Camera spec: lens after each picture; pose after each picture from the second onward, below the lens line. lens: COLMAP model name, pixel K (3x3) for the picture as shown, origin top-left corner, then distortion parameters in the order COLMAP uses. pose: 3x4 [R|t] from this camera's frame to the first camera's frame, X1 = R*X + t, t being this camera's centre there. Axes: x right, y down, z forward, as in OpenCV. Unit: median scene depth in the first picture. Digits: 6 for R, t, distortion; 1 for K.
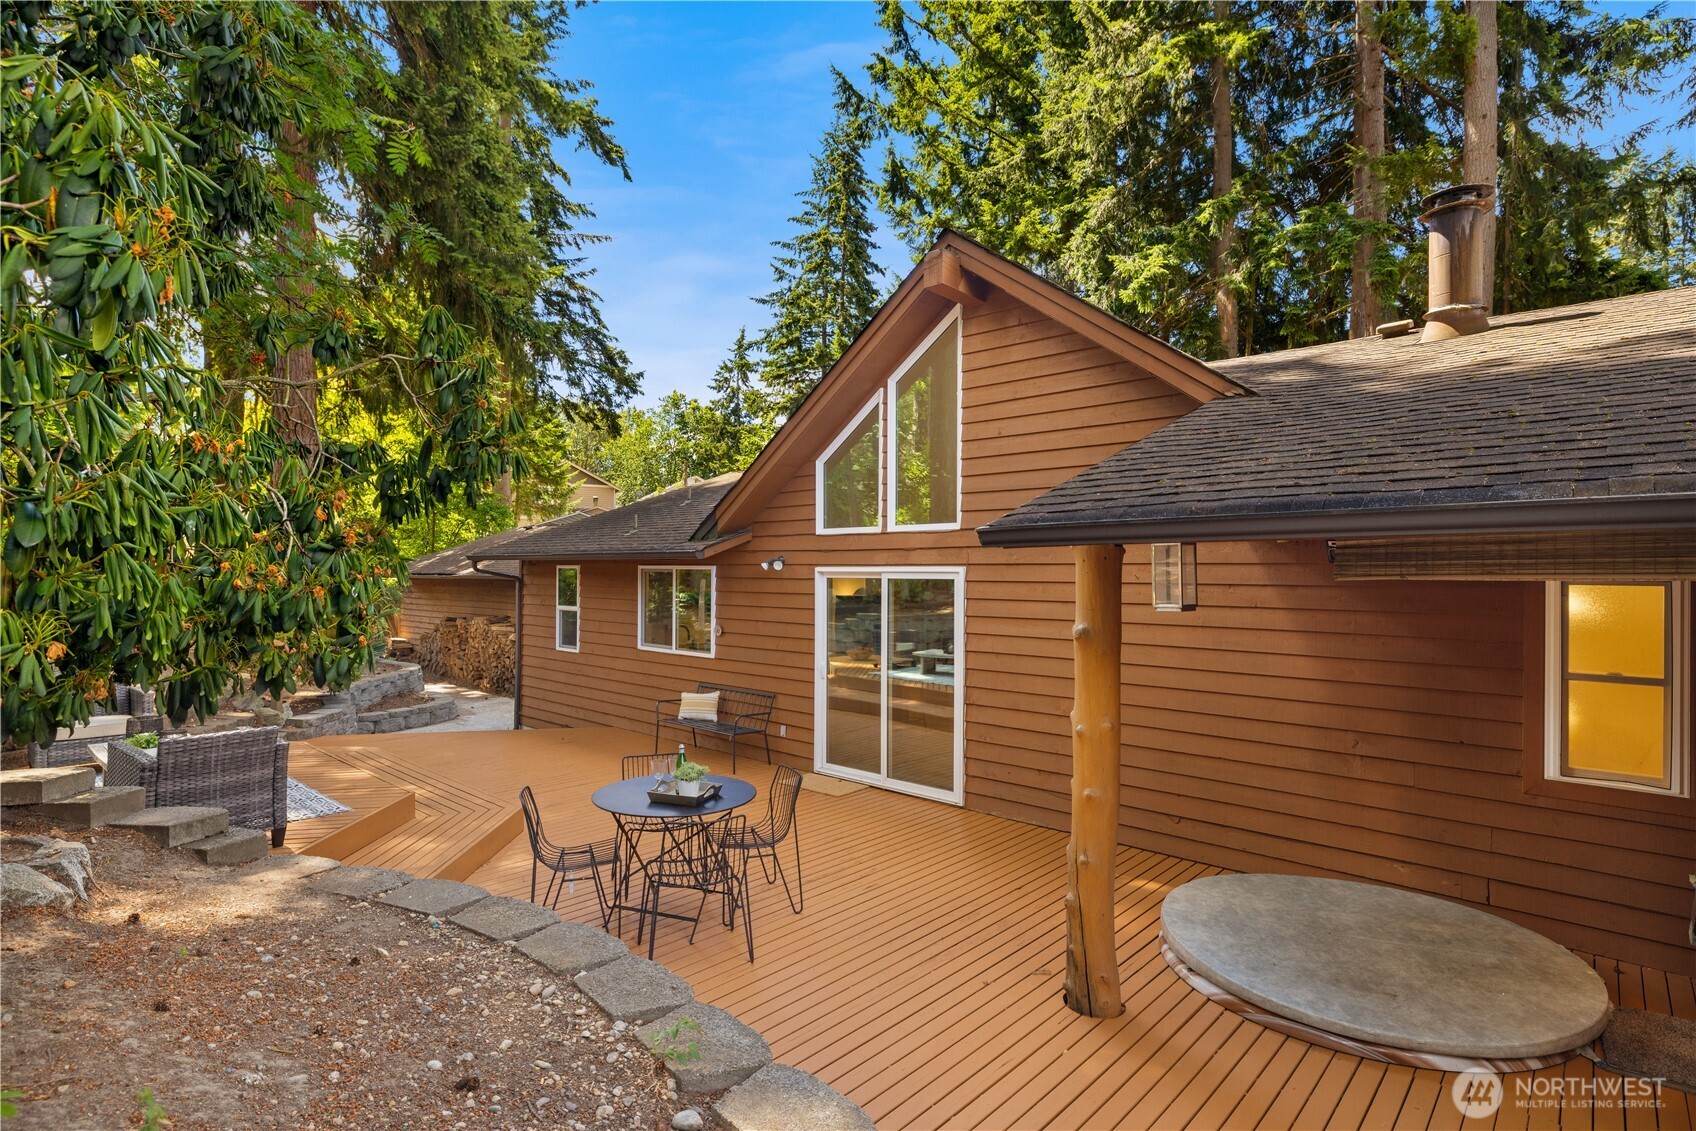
lens RADIAL K [[851.0, 0, 848.0], [0, 851.0, 565.5], [0, 0, 1]] dist [-0.000516, -0.000041]
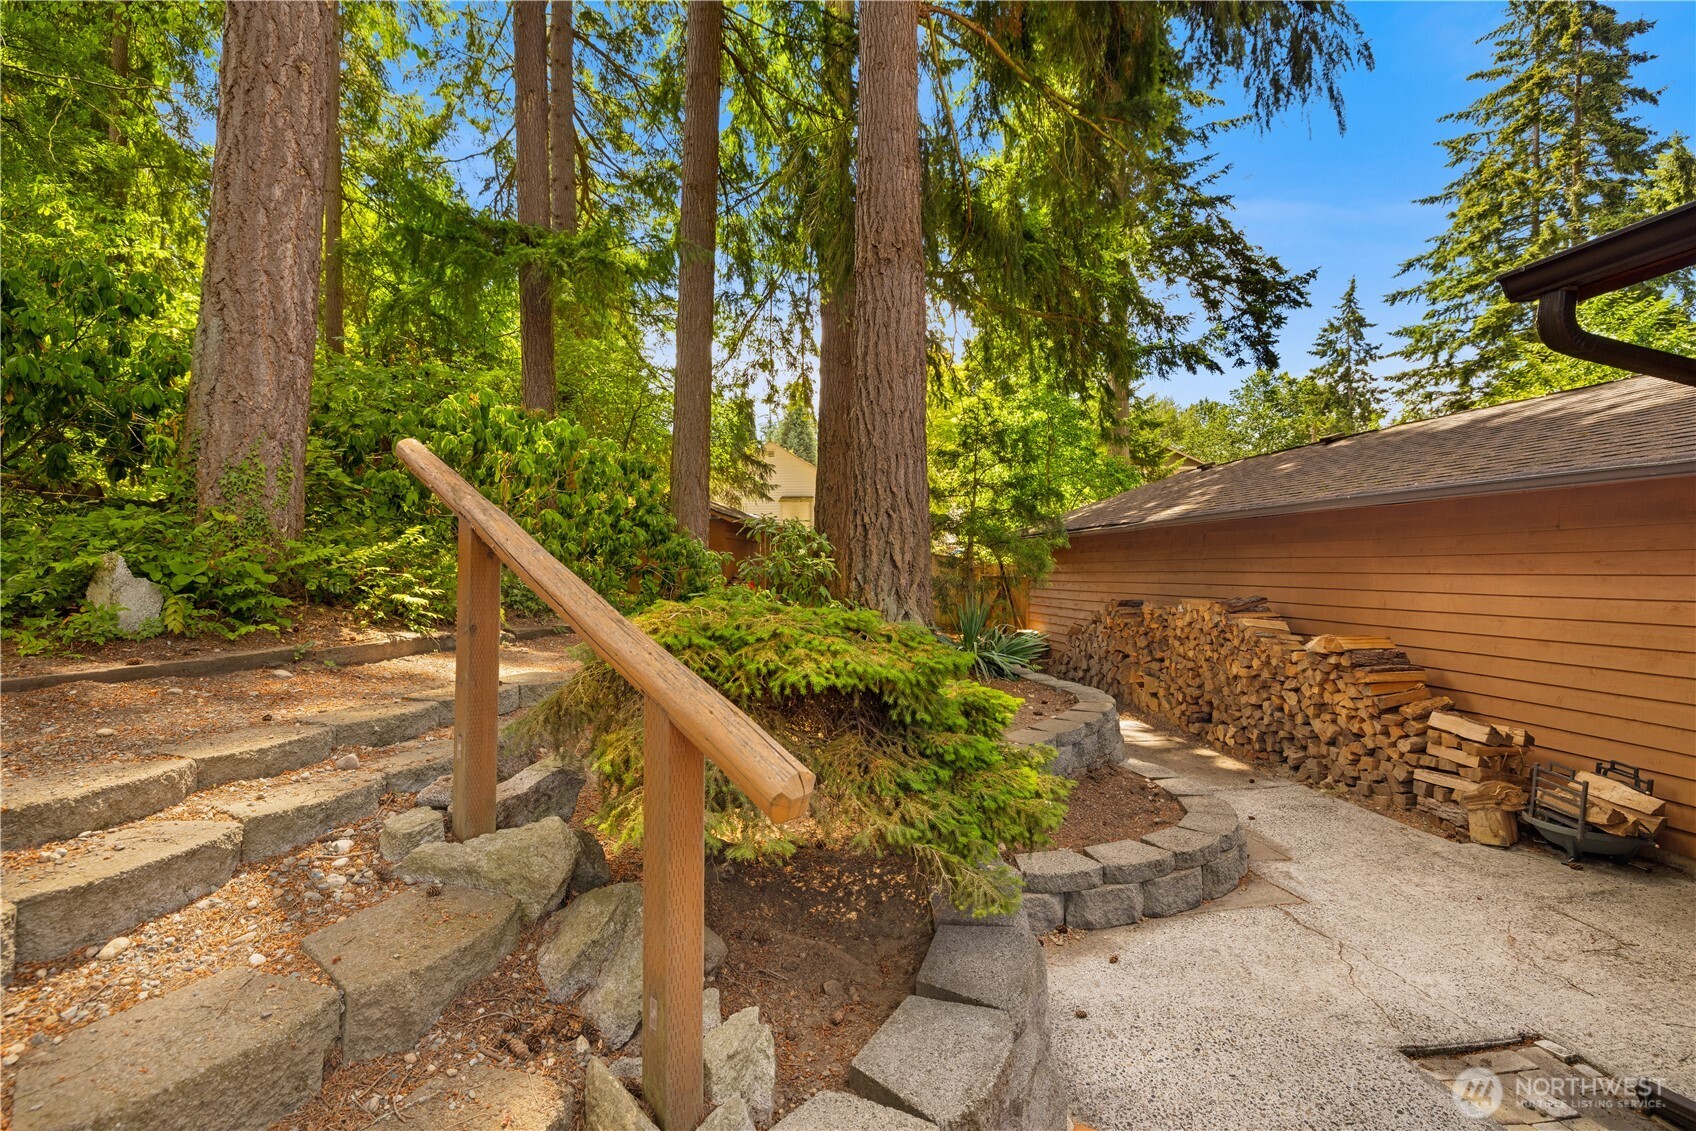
lens RADIAL K [[793.0, 0, 848.0], [0, 793.0, 565.5], [0, 0, 1]] dist [-0.042574, -0.000089]
pose [[0.786983, -0.004398, -0.616959, -0.073989], [0.006494, 0.999978, 0.001155, 0.009287], [0.616940, -0.004916, 0.786995, 0.120615]]
